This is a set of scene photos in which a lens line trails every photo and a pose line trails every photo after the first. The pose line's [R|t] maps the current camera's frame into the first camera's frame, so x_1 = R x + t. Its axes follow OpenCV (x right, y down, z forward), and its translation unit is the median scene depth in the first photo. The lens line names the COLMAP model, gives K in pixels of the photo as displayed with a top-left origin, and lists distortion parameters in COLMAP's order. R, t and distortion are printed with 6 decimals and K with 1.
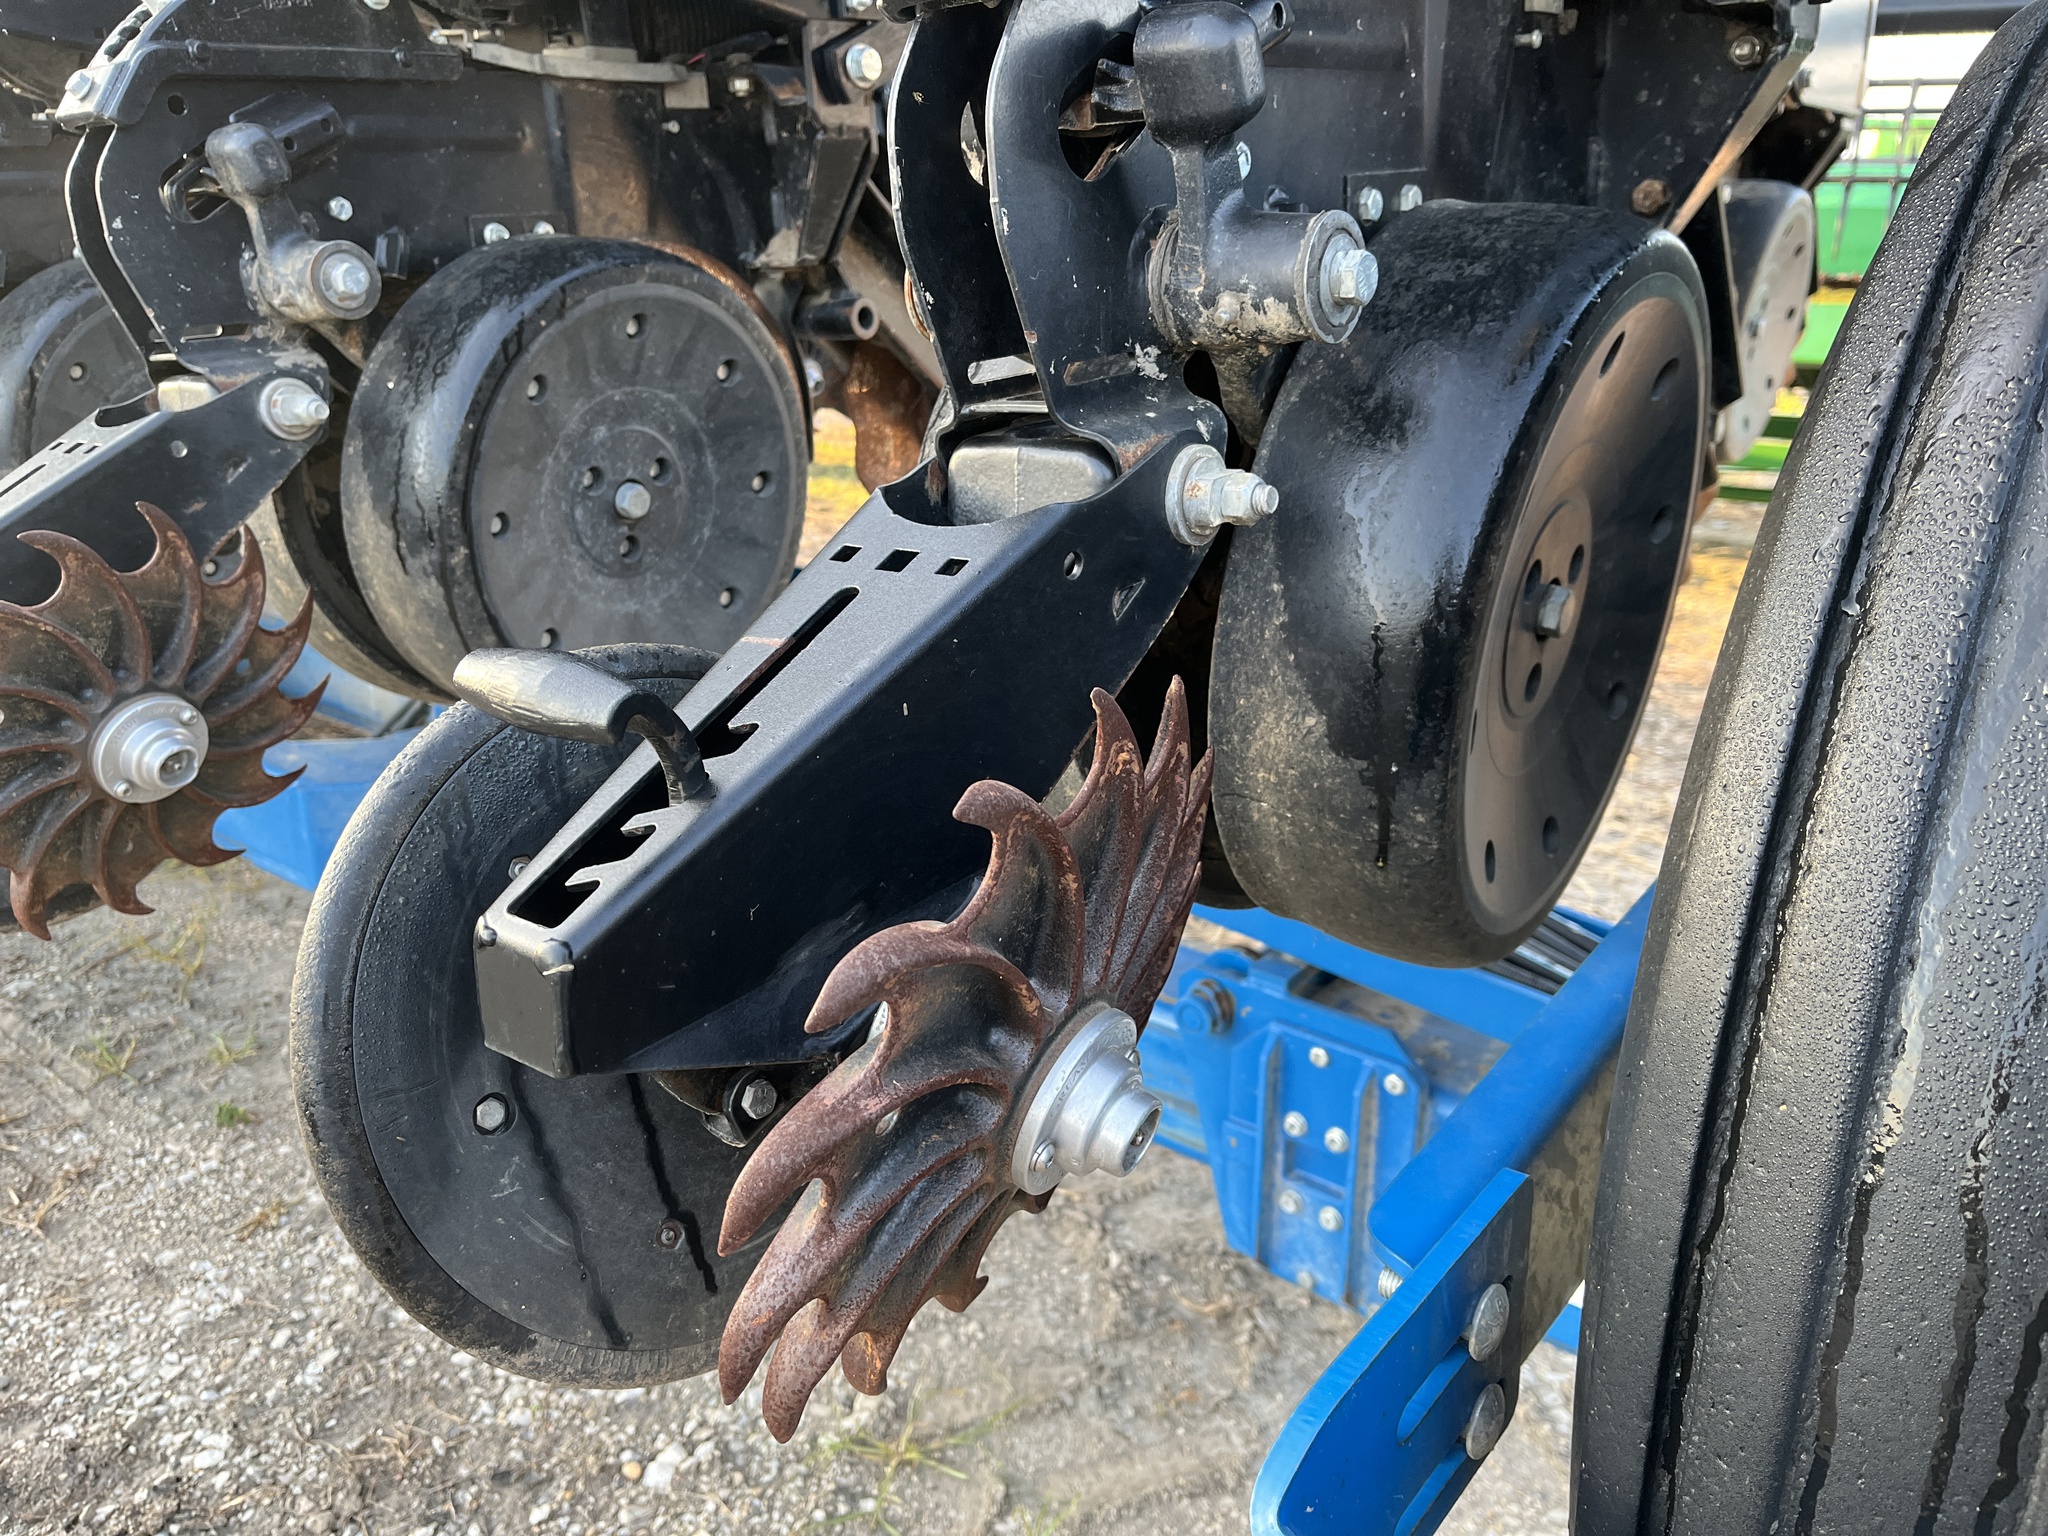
lens RADIAL K [[1589.3, 0, 1020.6], [0, 1589.3, 792.4], [0, 0, 1]] dist [0.129857, -0.199208]
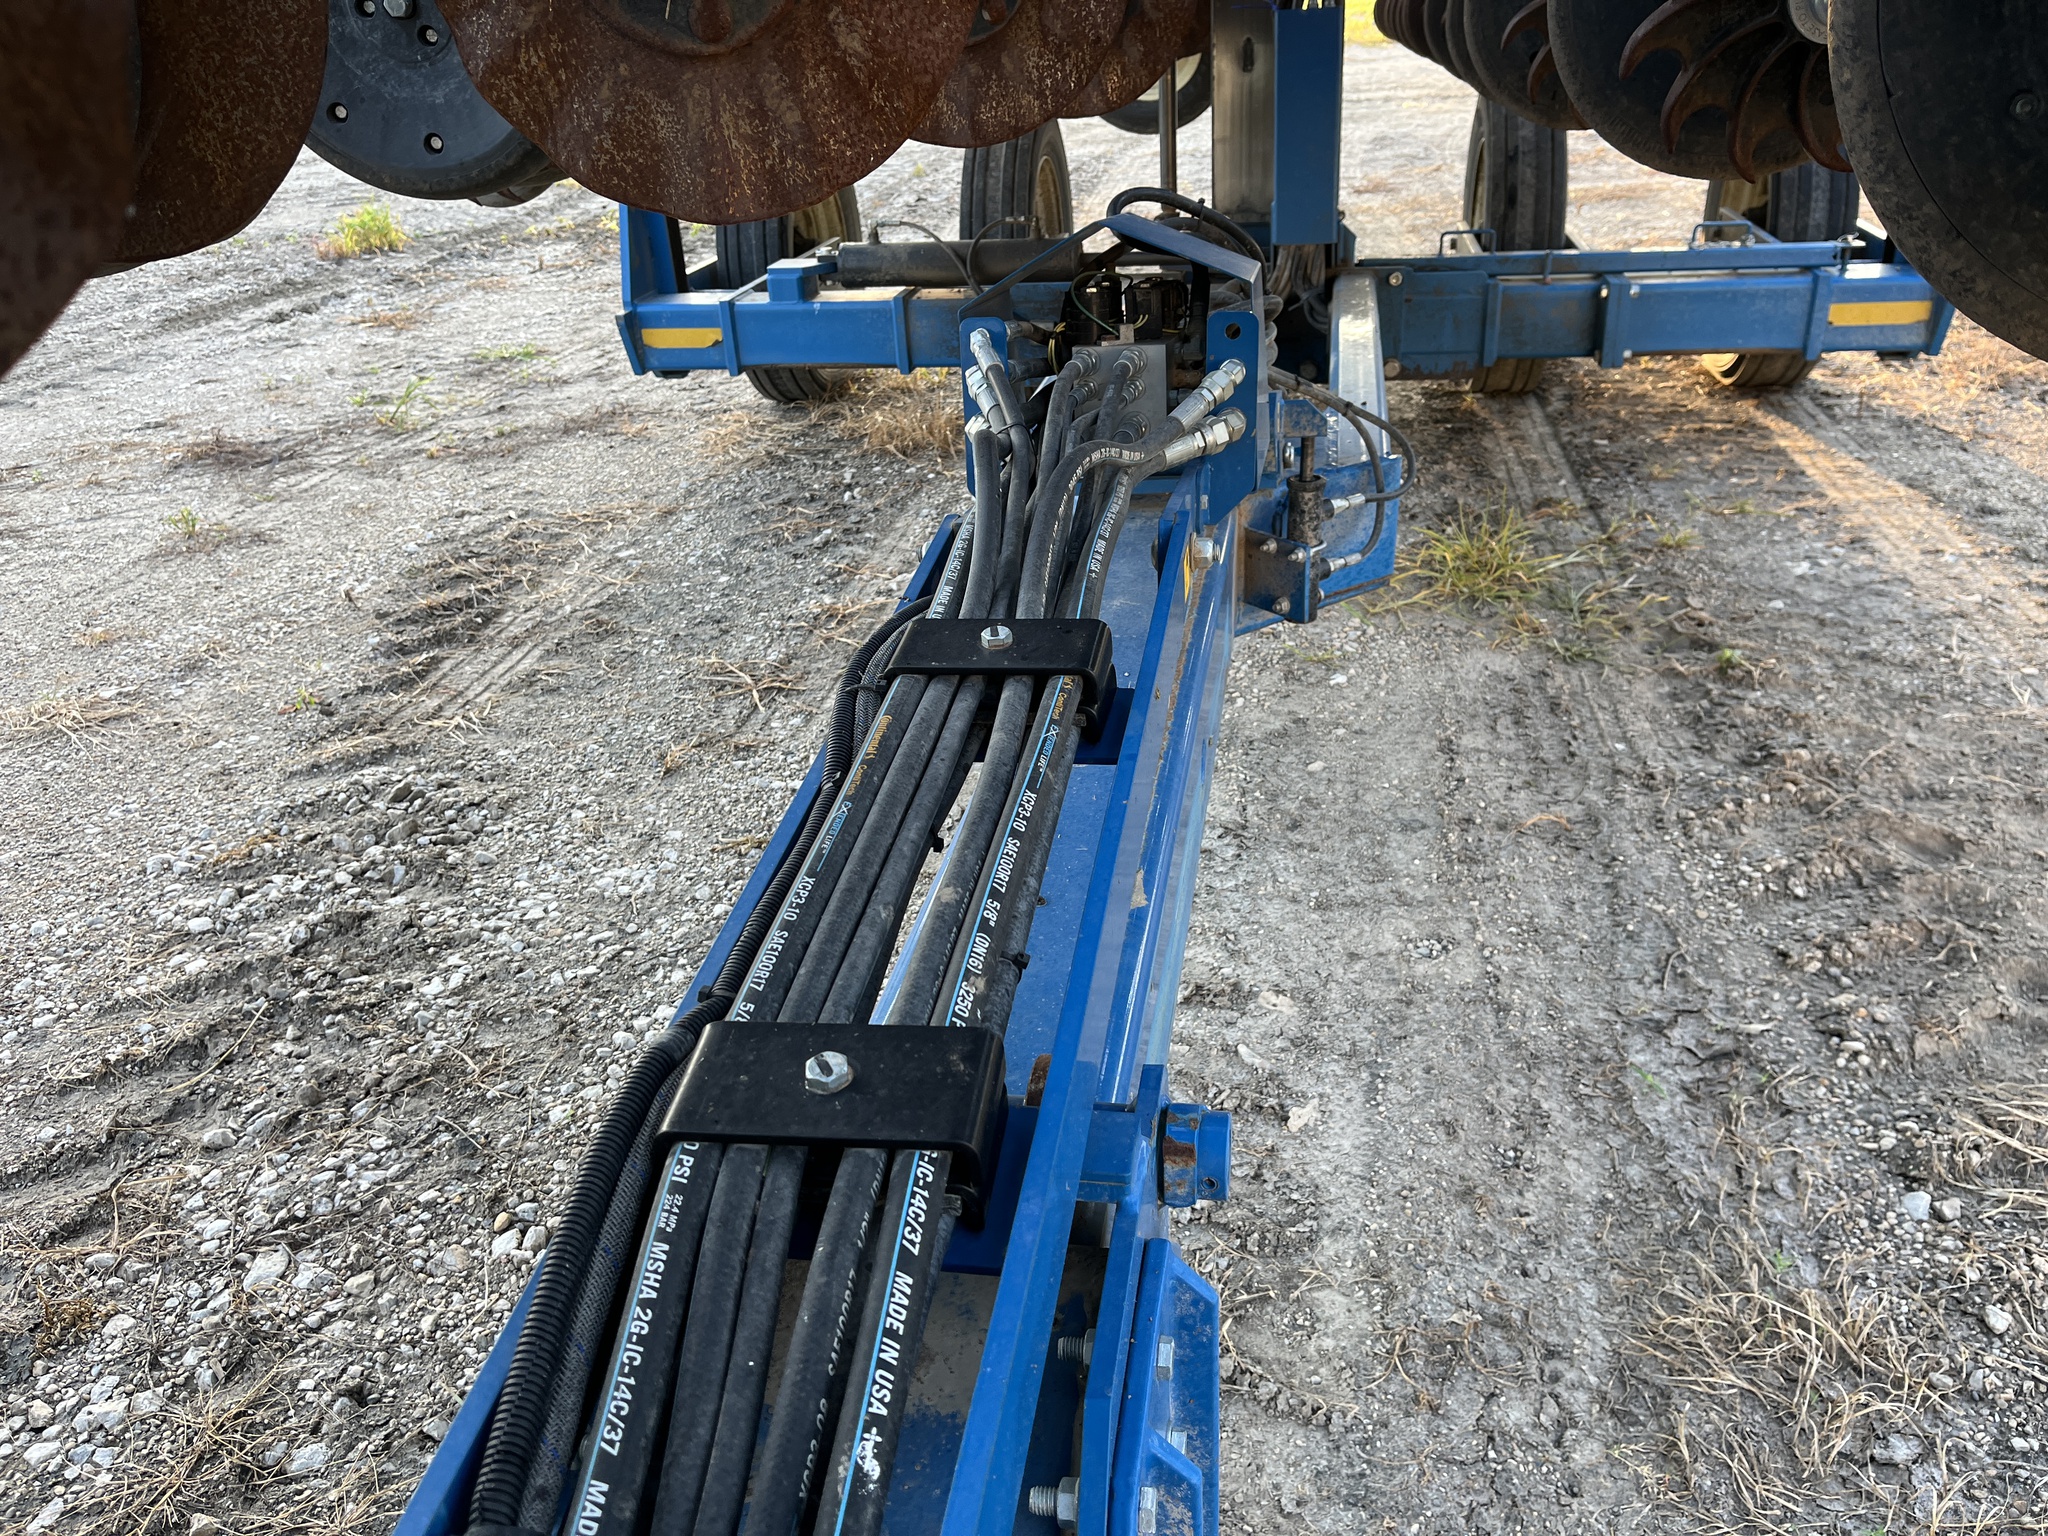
lens RADIAL K [[1544.2, 0, 1024.1], [0, 1544.2, 788.2], [0, 0, 1]] dist [0.069901, -0.088229]
pose [[0.492126, 0.388507, -0.779021, 0.389344], [-0.260113, 0.919632, 0.294311, -0.113094], [0.830755, 0.057796, 0.553630, 0.581289]]
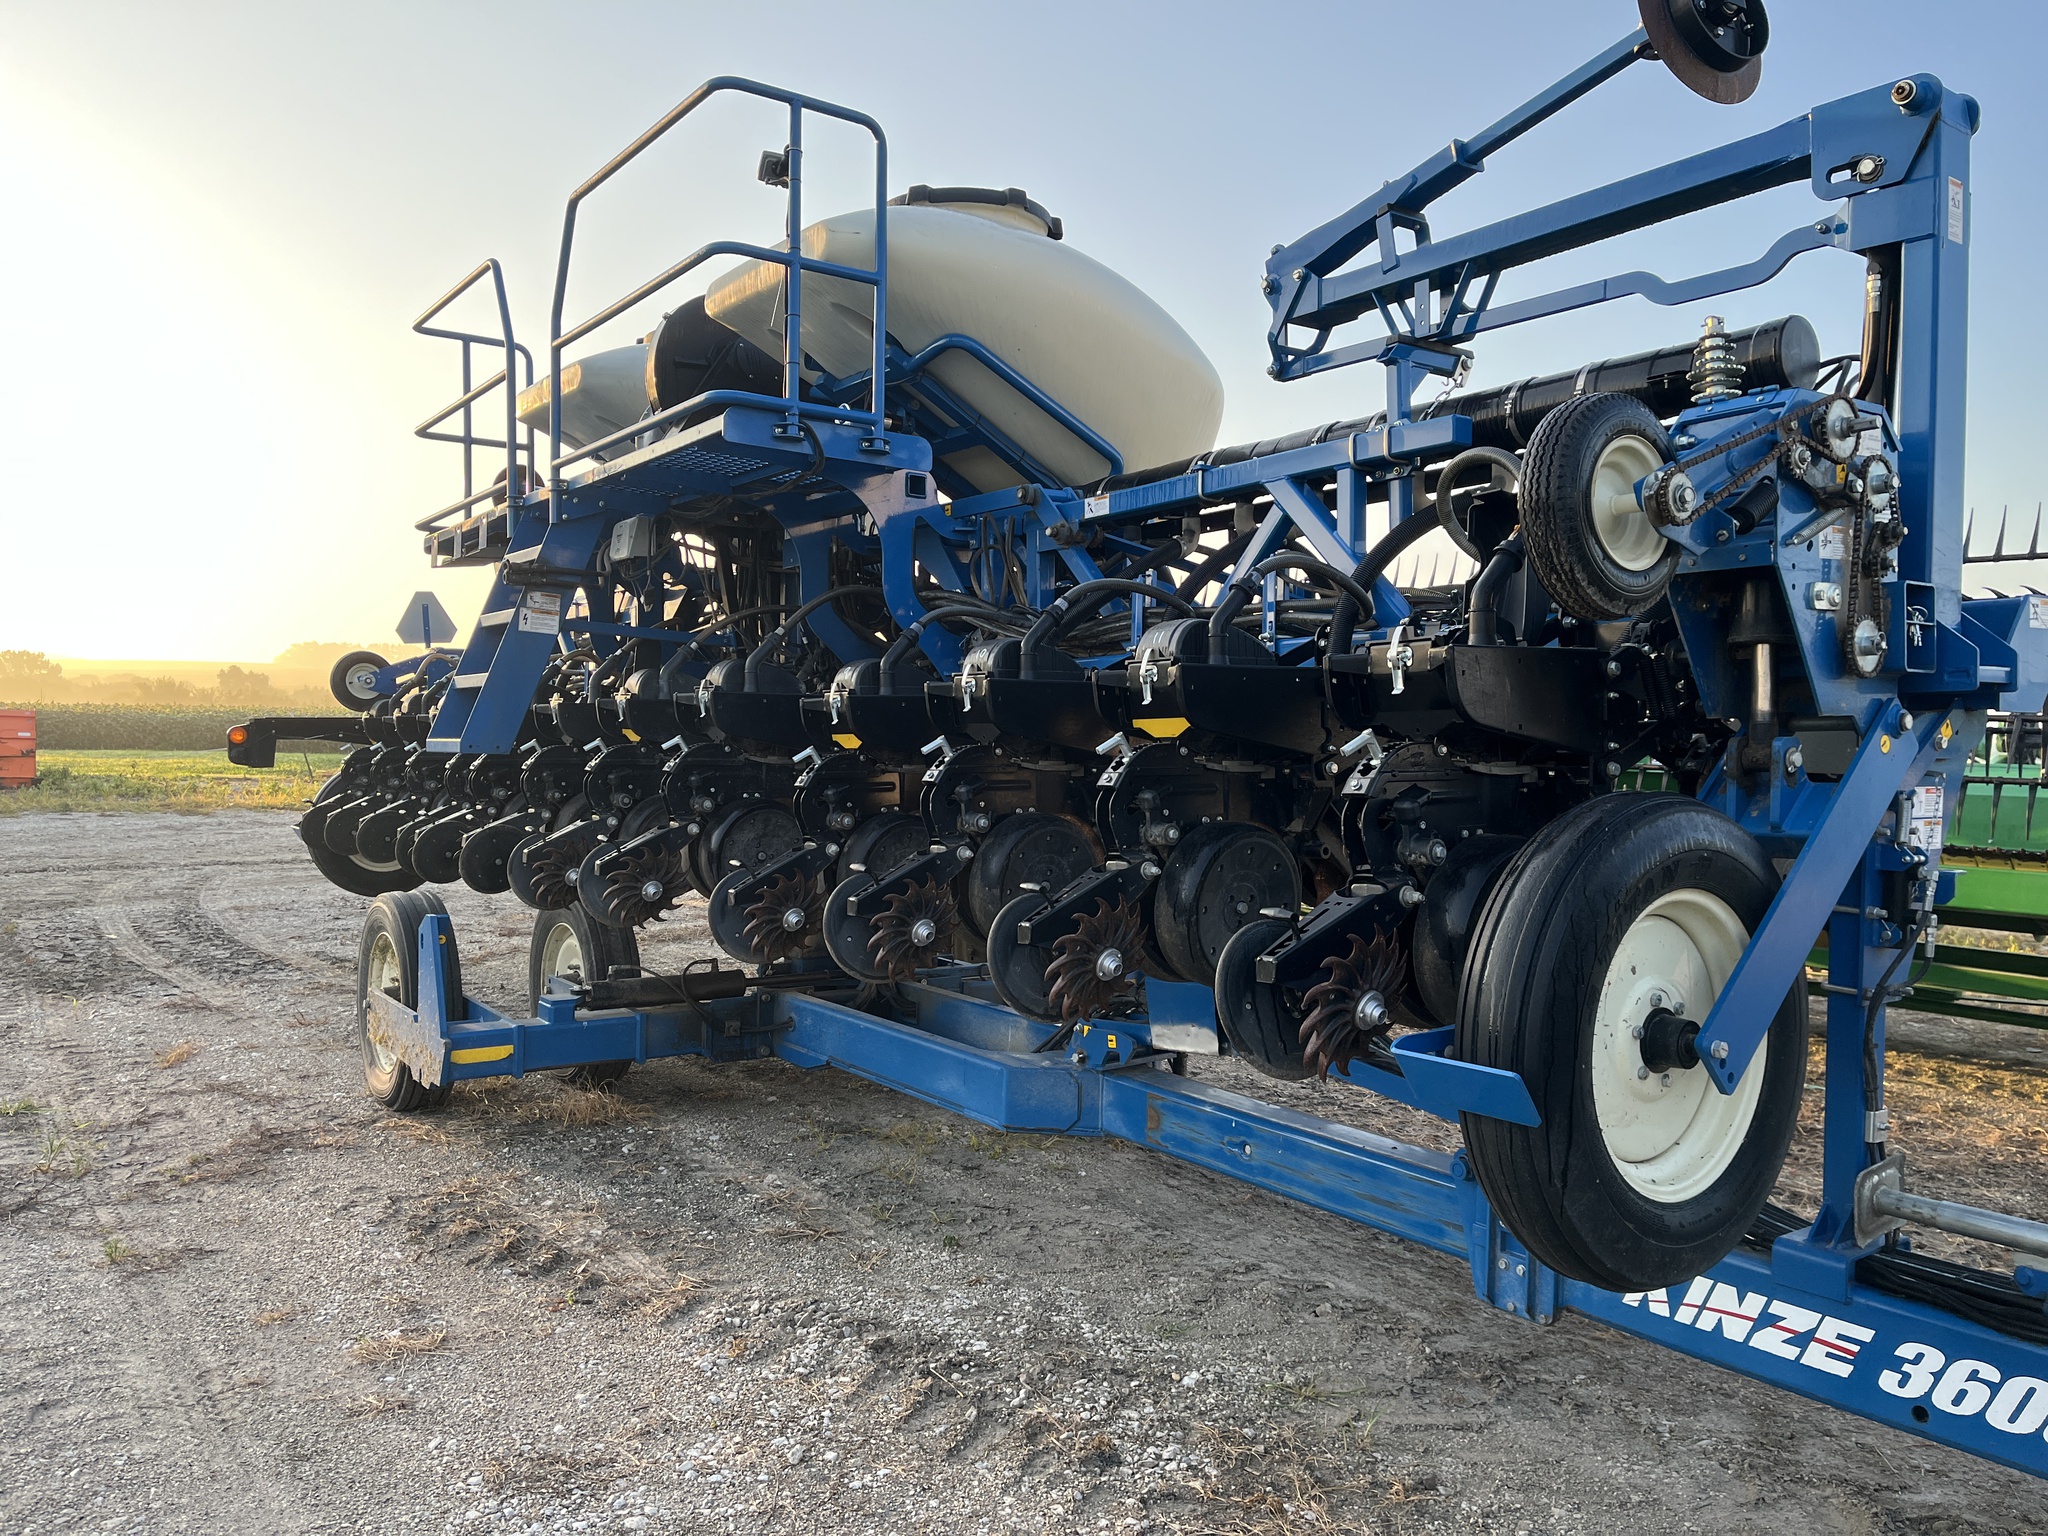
lens RADIAL K [[1578.5, 0, 1031.2], [0, 1578.5, 766.0], [0, 0, 1]] dist [0.070494, -0.115940]
pose [[0.965417, 0.038629, -0.257831, 0.060366], [-0.120261, 0.943442, -0.308956, 0.258588], [0.231314, 0.329279, 0.915461, -0.916300]]
